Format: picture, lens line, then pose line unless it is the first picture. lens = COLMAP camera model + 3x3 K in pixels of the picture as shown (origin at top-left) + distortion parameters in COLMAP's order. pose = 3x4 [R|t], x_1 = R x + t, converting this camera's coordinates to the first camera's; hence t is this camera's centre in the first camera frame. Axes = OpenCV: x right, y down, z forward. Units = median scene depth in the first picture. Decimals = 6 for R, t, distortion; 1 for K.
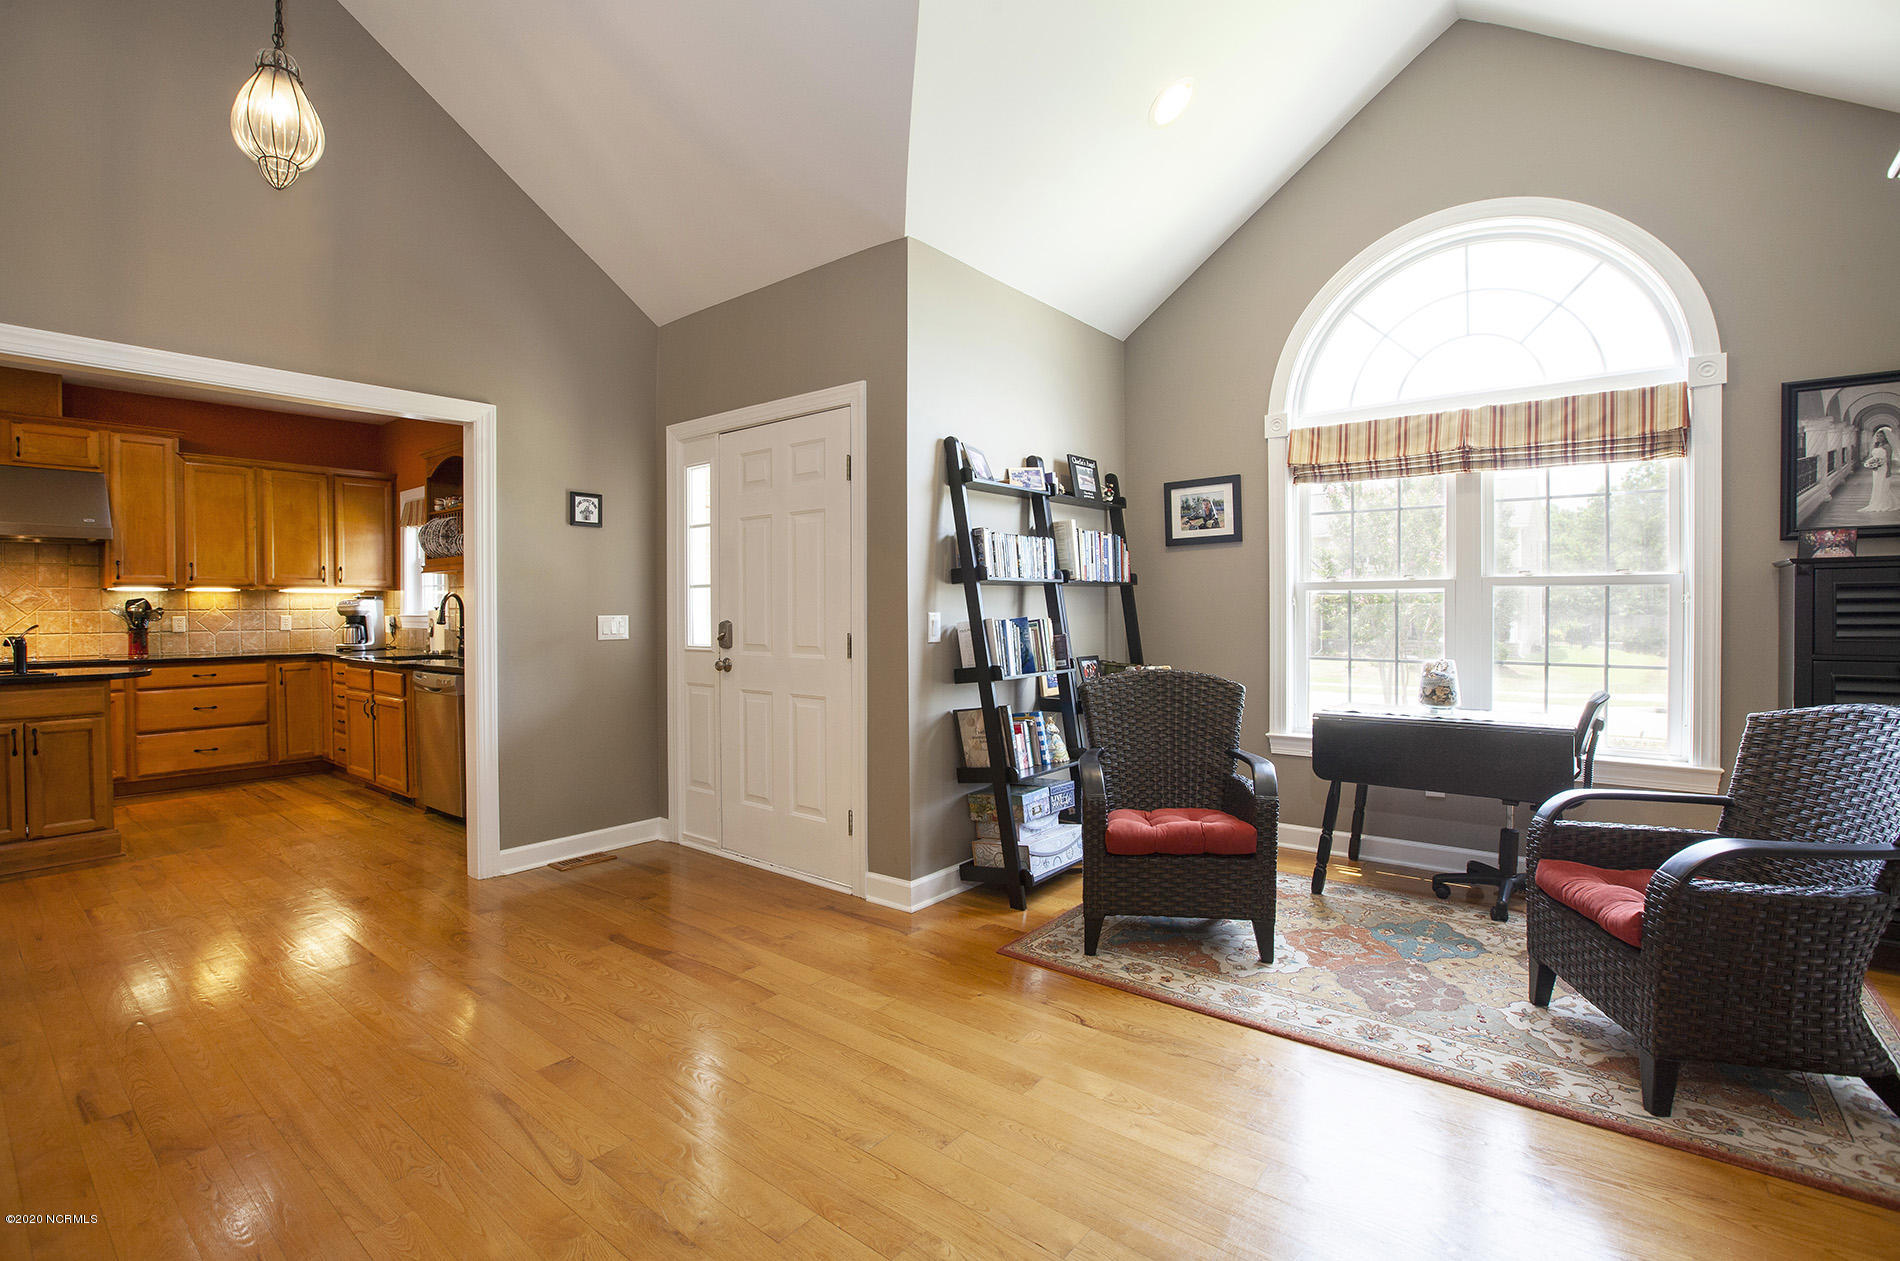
lens RADIAL K [[873.9, 0, 948.5], [0, 873.9, 620.0], [0, 0, 1]] dist [-0.042418, 0.014619]
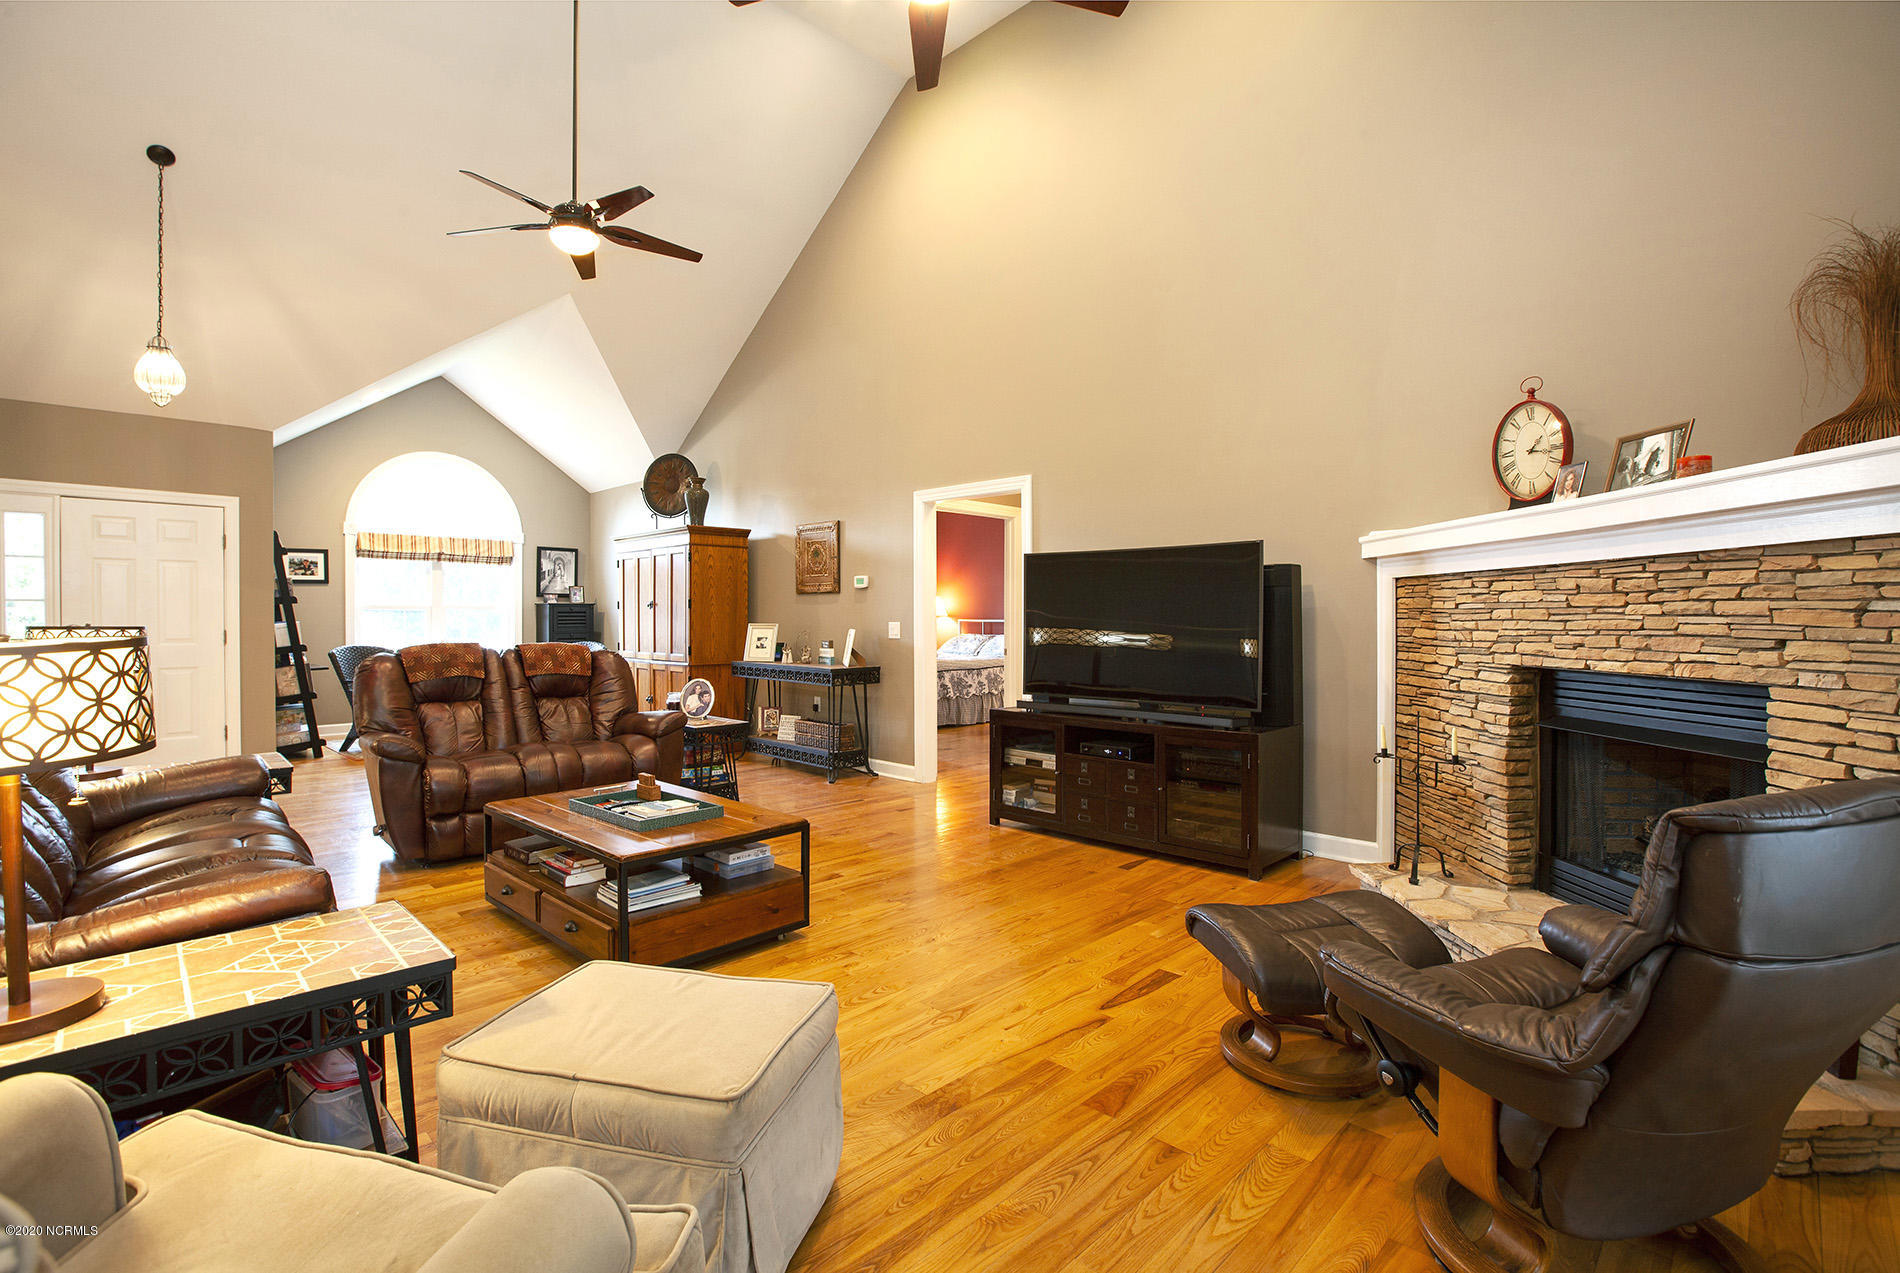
lens RADIAL K [[873.9, 0, 948.3], [0, 873.9, 632.5], [0, 0, 1]] dist [-0.042418, 0.014619]
pose [[0.111207, -0.012390, 0.993720, -2.032205], [0.009929, 0.999886, 0.011356, 0.017181], [-0.993748, 0.008604, 0.111318, -0.859356]]
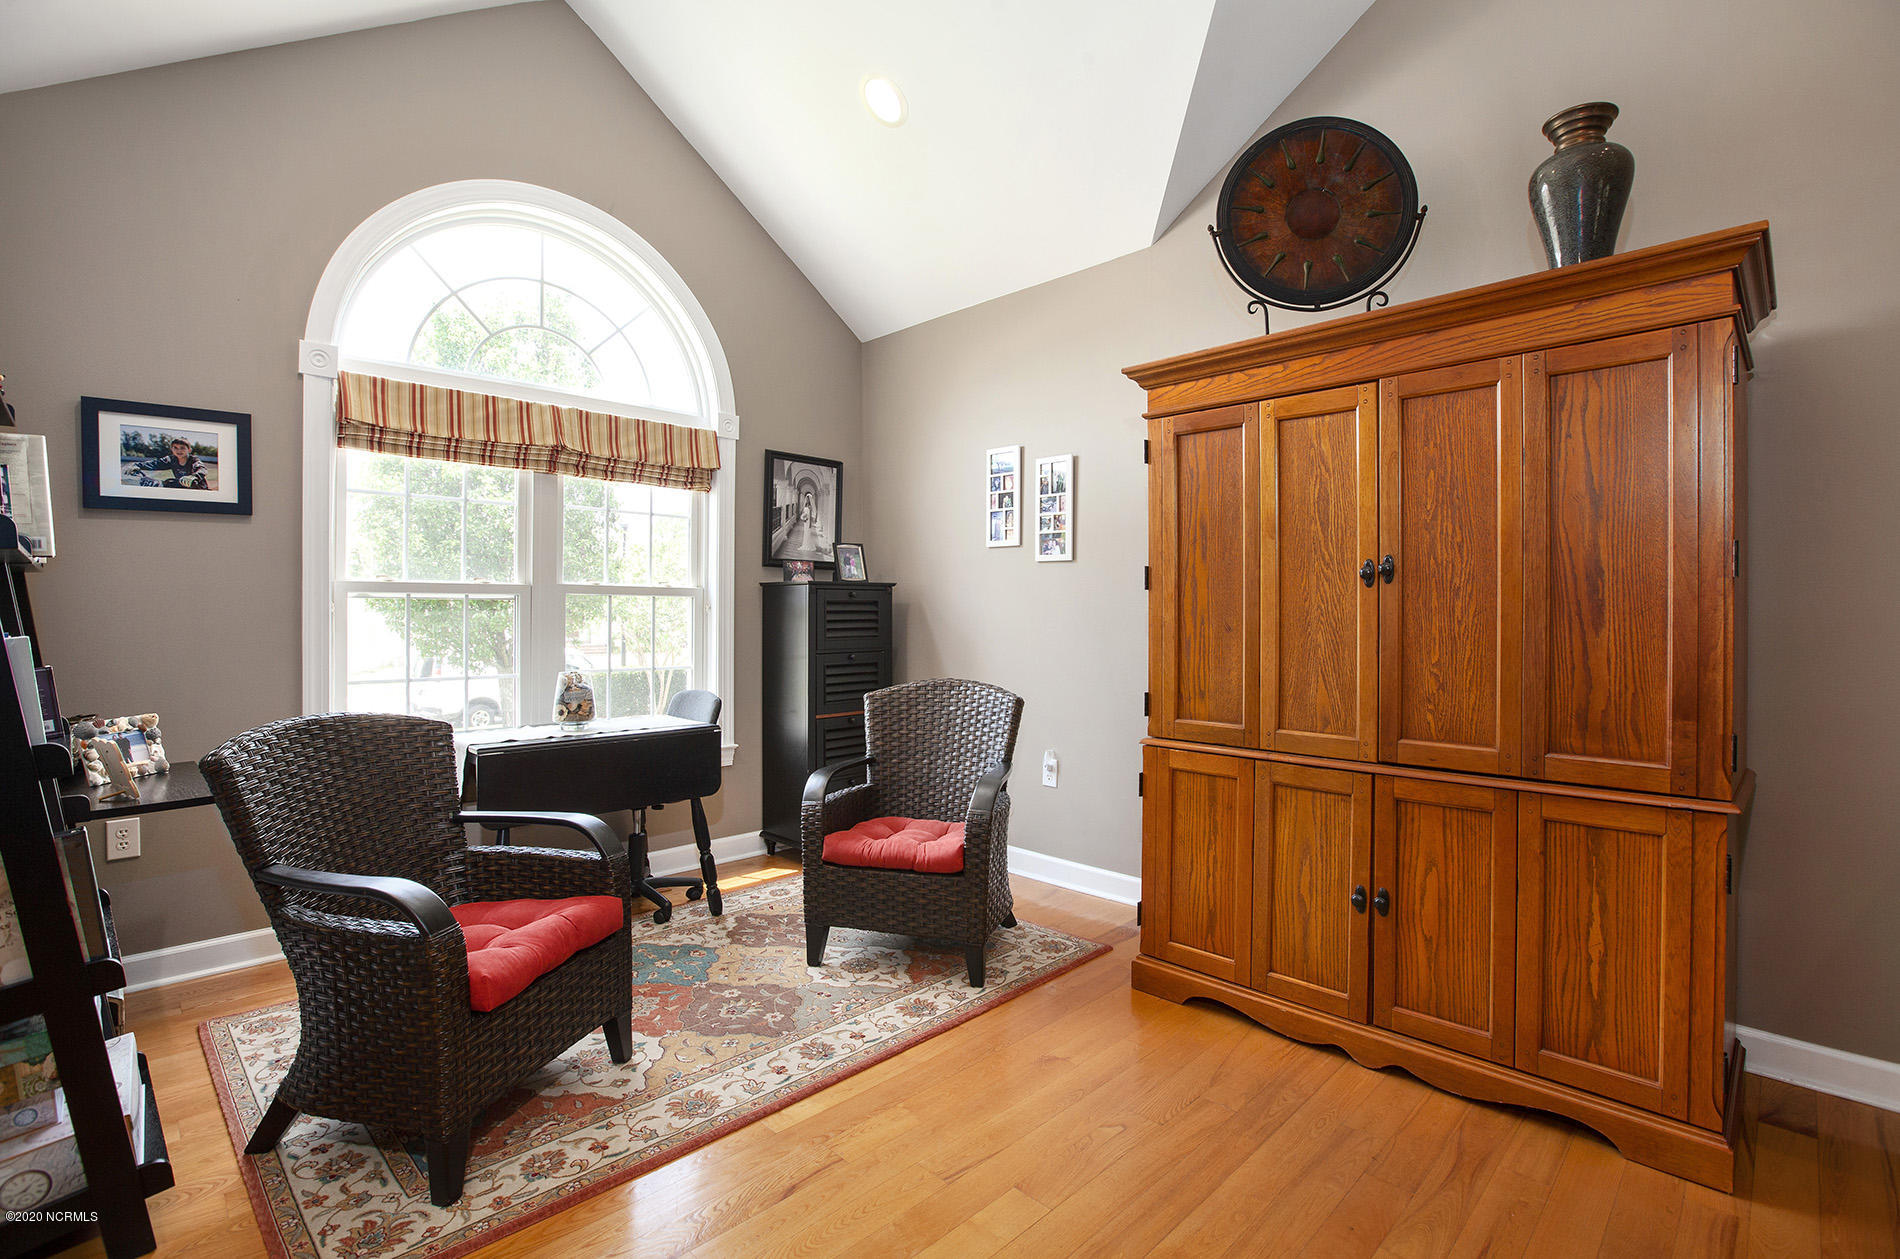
lens RADIAL K [[873.9, 0, 952.3], [0, 873.9, 617.1], [0, 0, 1]] dist [-0.042418, 0.014619]
pose [[0.110814, 0.000497, 0.993841, -0.356980], [0.011703, 0.999930, -0.001805, -0.007175], [-0.993772, 0.011831, 0.110801, 0.560836]]
